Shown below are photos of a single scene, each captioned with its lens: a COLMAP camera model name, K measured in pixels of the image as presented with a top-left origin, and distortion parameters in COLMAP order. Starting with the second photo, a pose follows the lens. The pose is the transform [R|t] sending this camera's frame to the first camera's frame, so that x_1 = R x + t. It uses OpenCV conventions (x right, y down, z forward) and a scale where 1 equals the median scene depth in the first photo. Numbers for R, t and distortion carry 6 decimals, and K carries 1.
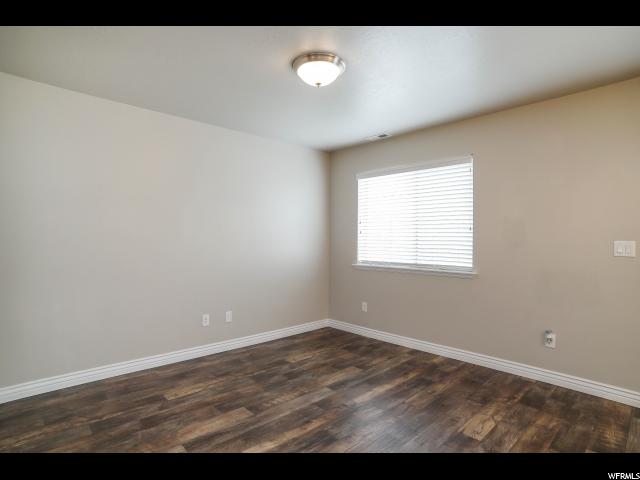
lens RADIAL K [[333.8, 0, 314.0], [0, 333.8, 238.5], [0, 0, 1]] dist [-0.075061, 0.037738]
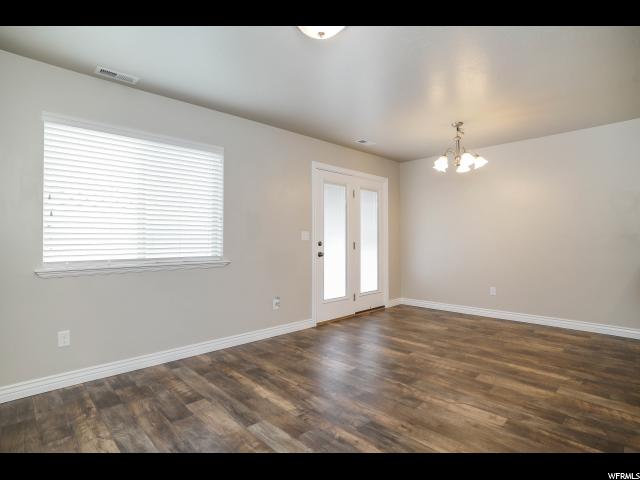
lens RADIAL K [[340.0, 0, 332.9], [0, 340.0, 218.3], [0, 0, 1]] dist [-0.000388, 0.000651]
pose [[-0.016981, 0.038409, 0.999118, -0.611737], [-0.015476, 0.999132, -0.038672, 0.006521], [-0.999736, -0.016119, -0.016372, 0.673318]]
